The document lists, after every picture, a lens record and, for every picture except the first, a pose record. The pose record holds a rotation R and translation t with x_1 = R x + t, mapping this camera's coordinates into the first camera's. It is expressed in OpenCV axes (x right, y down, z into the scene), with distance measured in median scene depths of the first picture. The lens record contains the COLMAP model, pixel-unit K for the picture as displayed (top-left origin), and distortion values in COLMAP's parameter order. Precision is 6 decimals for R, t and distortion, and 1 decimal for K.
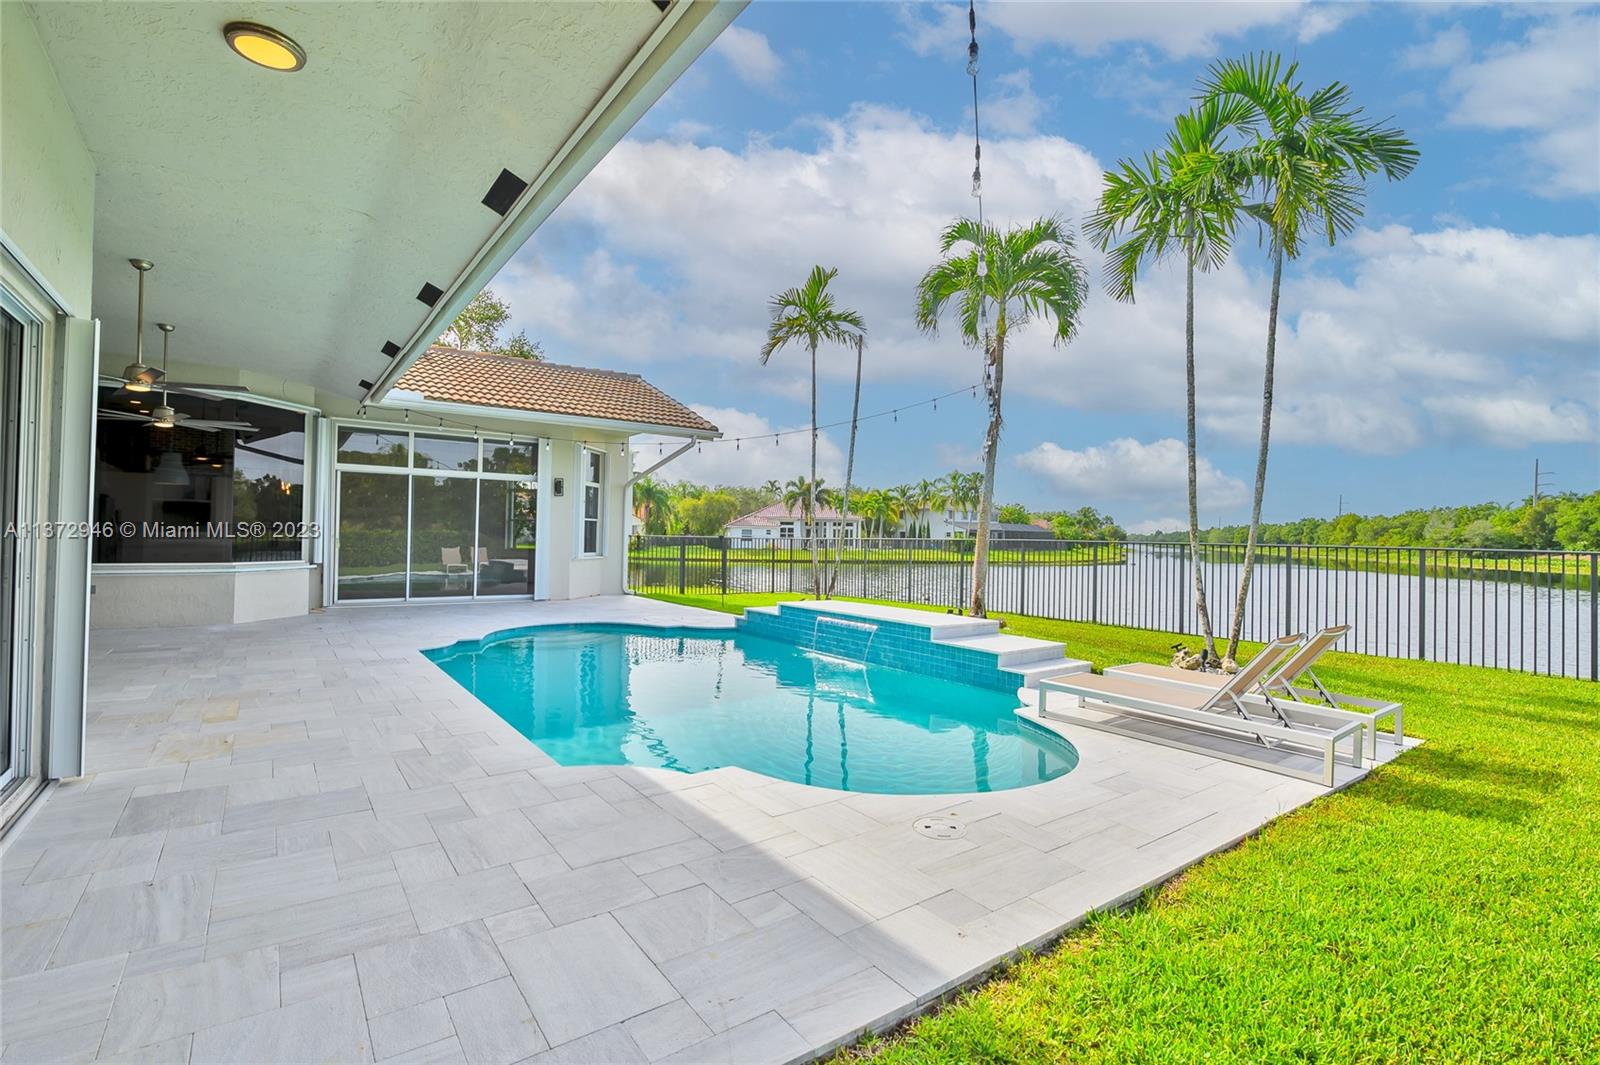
lens RADIAL K [[737.9, 0, 800.0], [0, 737.9, 532.5], [0, 0, 1]] dist [-0.003515, -0.000401]
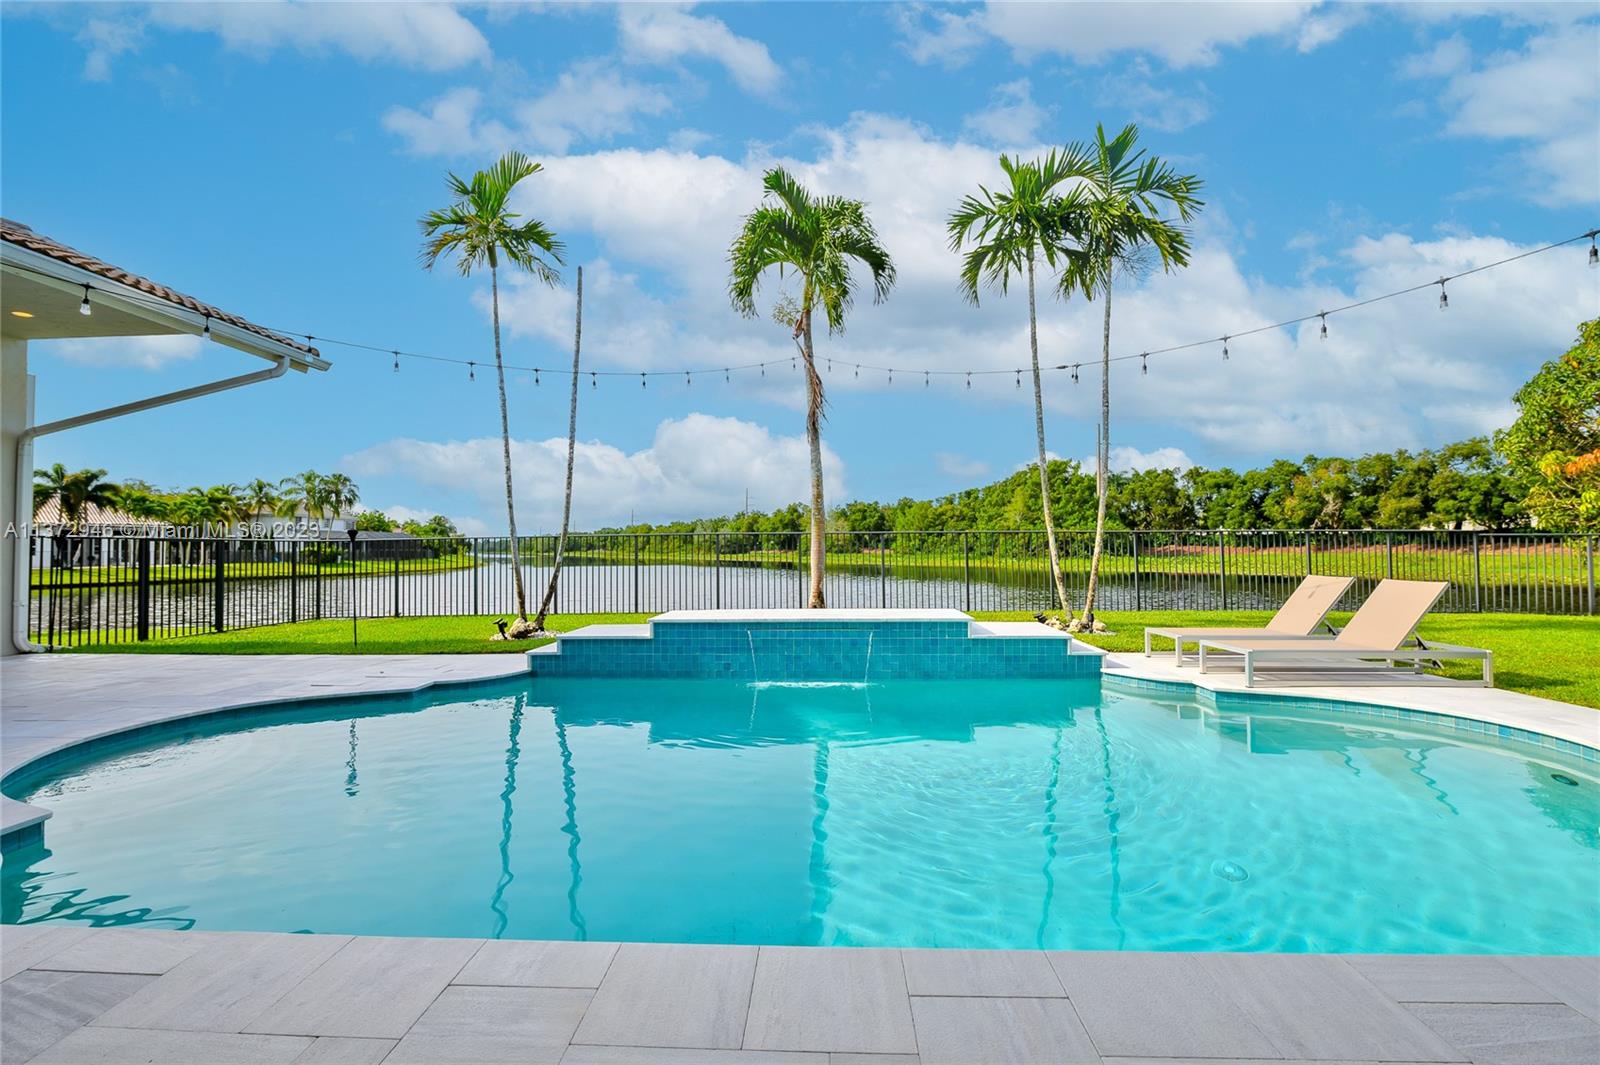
lens RADIAL K [[675.2, 0, 797.9], [0, 675.2, 526.2], [0, 0, 1]] dist [-0.009618, -0.000190]
pose [[0.627083, 0.002075, 0.778950, -0.048981], [0.015288, 0.999771, -0.014971, 0.002514], [-0.778802, 0.021297, 0.626908, 0.059021]]
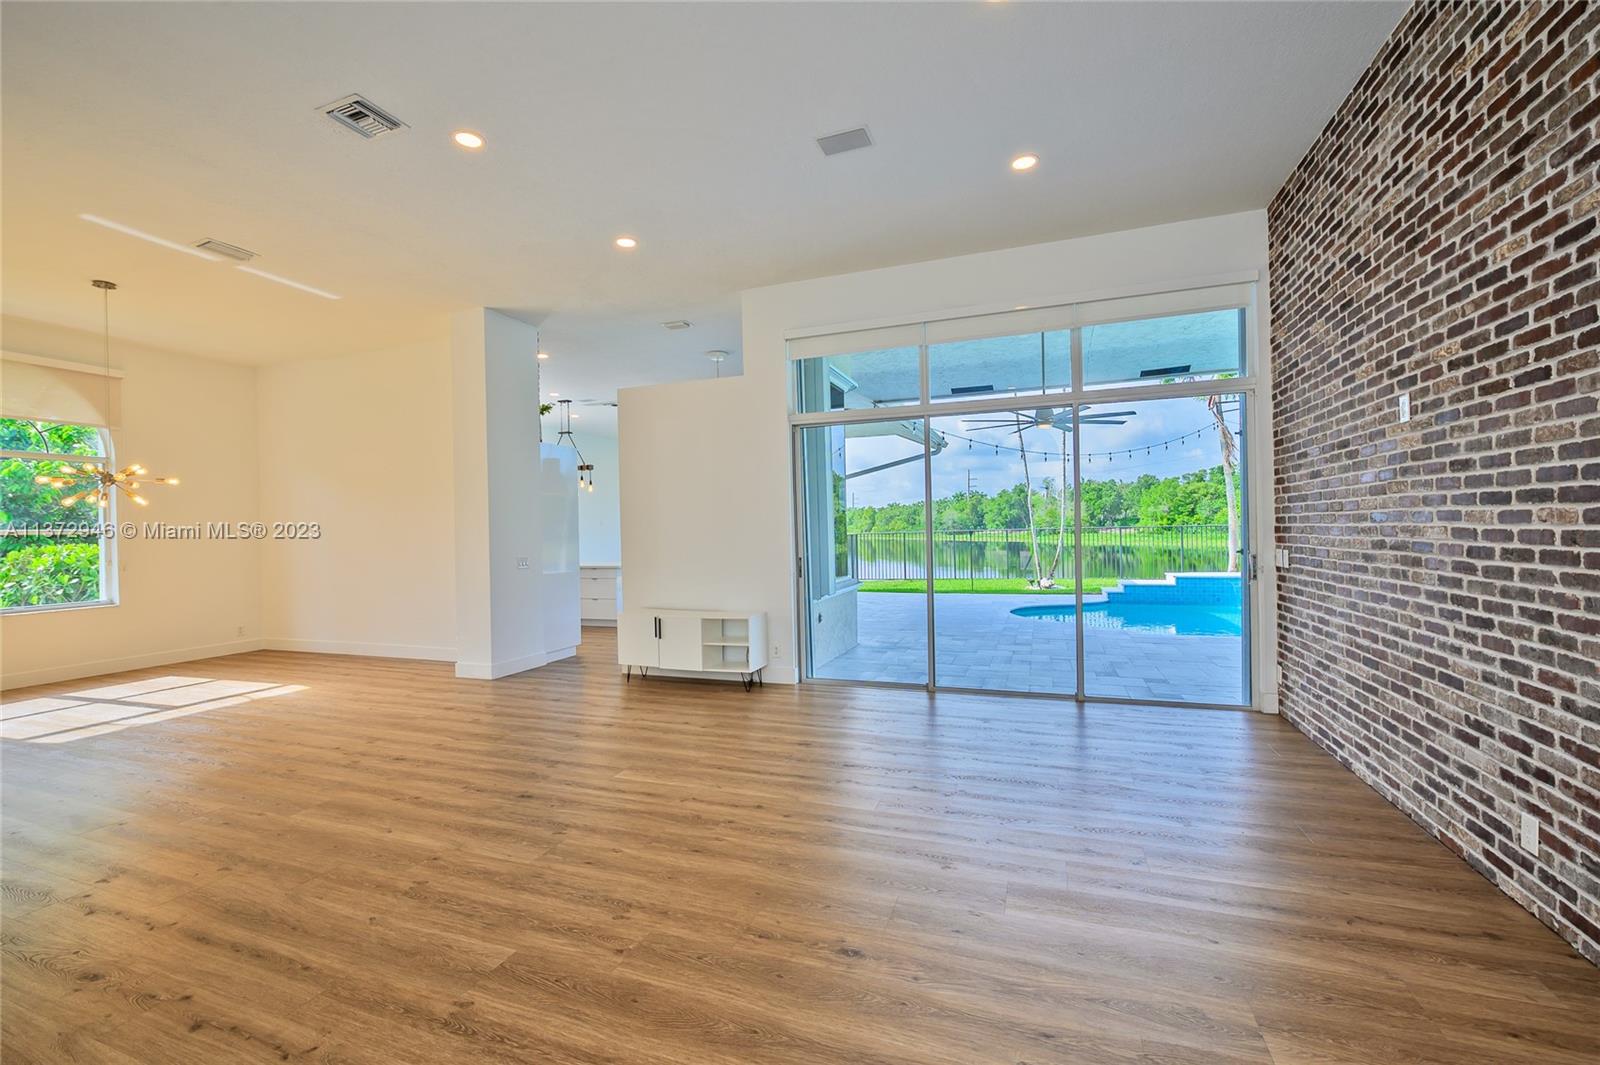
lens RADIAL K [[663.7, 0, 800.0], [0, 663.7, 532.5], [0, 0, 1]] dist [-0.009730, -0.000136]
pose [[0.830584, -0.034915, 0.555798, -0.150608], [0.030718, 0.999386, 0.016876, -0.003548], [-0.556046, 0.003056, 0.831146, 0.041456]]
